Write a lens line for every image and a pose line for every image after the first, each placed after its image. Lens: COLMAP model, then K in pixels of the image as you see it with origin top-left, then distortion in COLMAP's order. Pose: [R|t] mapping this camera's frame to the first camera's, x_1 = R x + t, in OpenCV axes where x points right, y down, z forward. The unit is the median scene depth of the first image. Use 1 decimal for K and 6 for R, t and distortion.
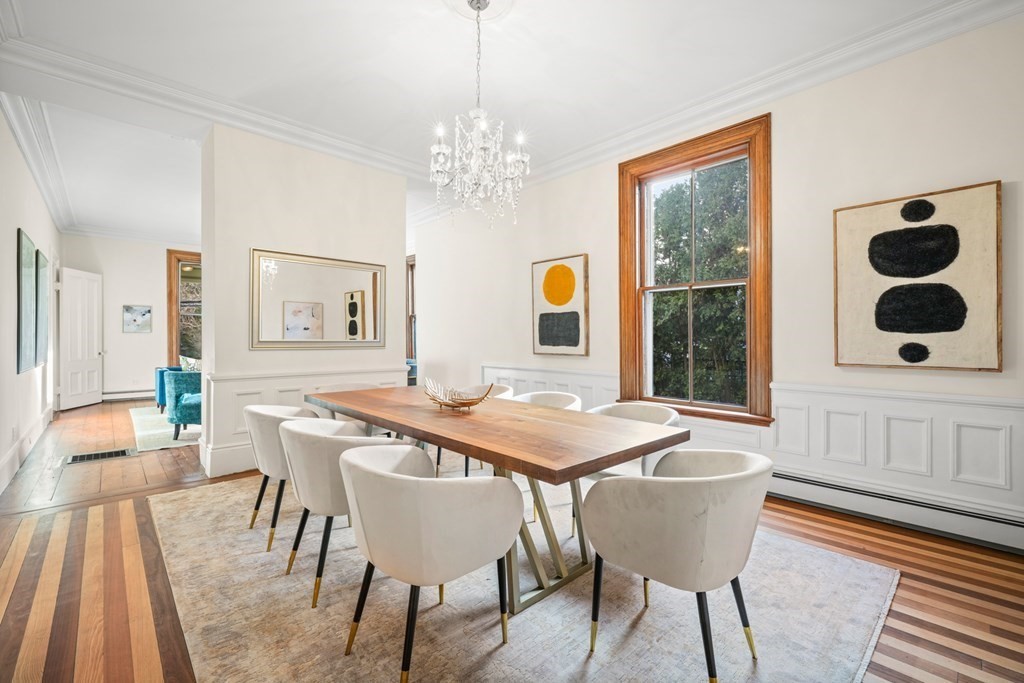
lens RADIAL K [[436.2, 0, 524.9], [0, 436.2, 337.0], [0, 0, 1]] dist [-0.003245, -0.000246]
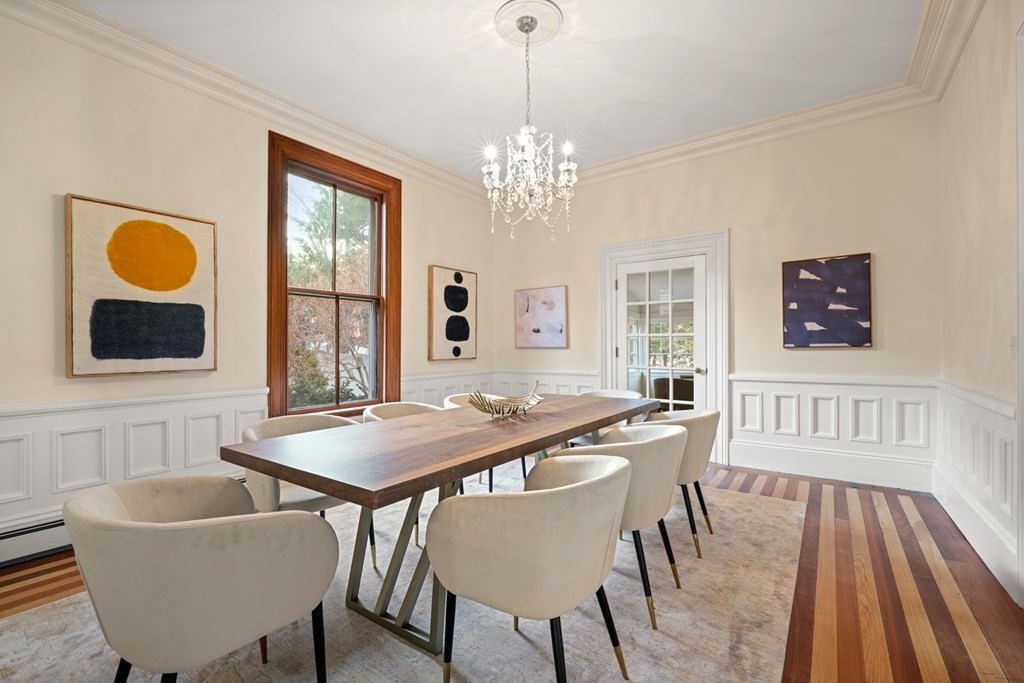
lens RADIAL K [[436.2, 0, 524.9], [0, 436.2, 337.0], [0, 0, 1]] dist [-0.003245, -0.000246]
pose [[-0.185812, 0.013128, 0.982498, -0.863812], [-0.000811, 0.999908, -0.013514, -0.000896], [-0.982585, -0.003308, -0.185784, 0.877760]]
